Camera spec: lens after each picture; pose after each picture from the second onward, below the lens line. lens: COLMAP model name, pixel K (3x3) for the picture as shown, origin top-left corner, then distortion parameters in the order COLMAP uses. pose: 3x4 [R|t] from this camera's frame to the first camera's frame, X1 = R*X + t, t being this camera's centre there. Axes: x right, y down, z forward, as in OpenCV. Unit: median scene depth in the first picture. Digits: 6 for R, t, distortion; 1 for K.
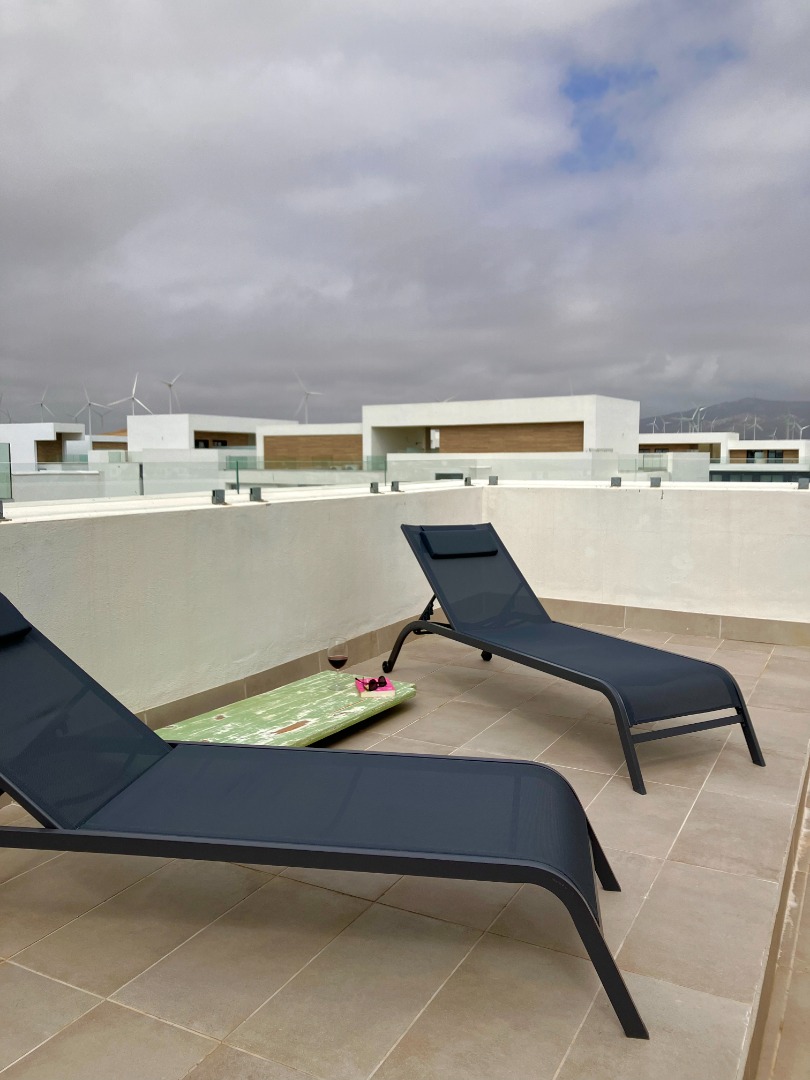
lens RADIAL K [[882.0, 0, 412.5], [0, 882.0, 538.3], [0, 0, 1]] dist [0.035618, -0.049974]
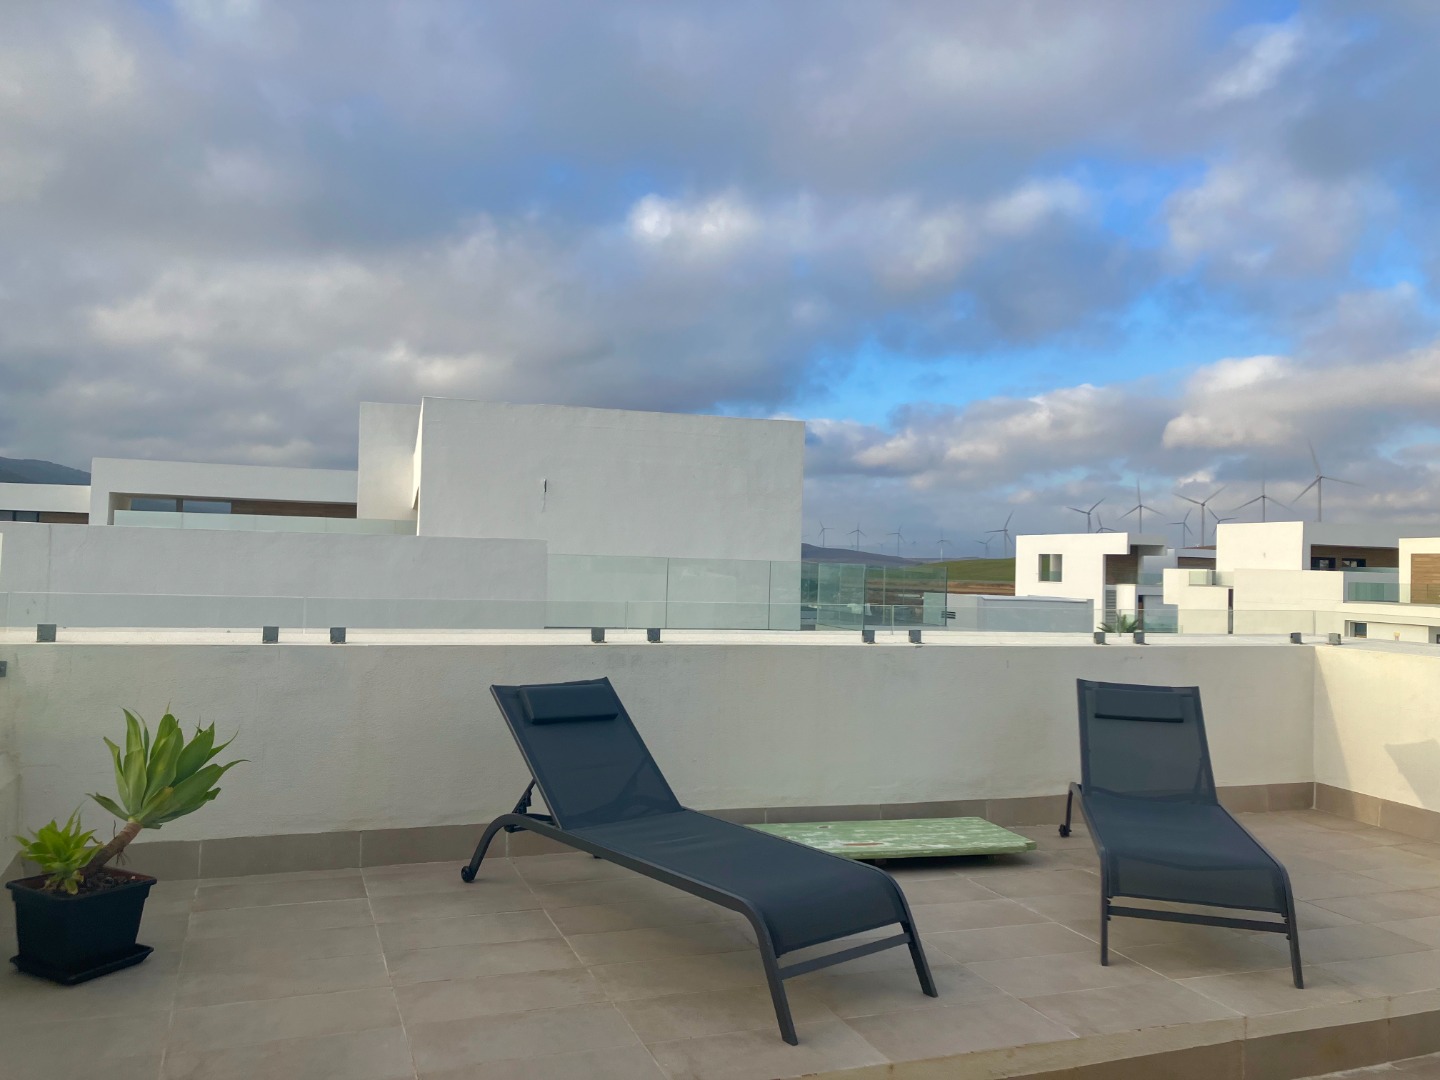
lens RADIAL K [[1176.0, 0, 705.8], [0, 1176.0, 533.7], [0, 0, 1]] dist [0.035618, -0.049974]
pose [[0.731927, 0.005565, -0.681360, 0.609379], [-0.090839, 0.991838, -0.089479, -0.021886], [0.675300, 0.127386, 0.726459, -0.229474]]
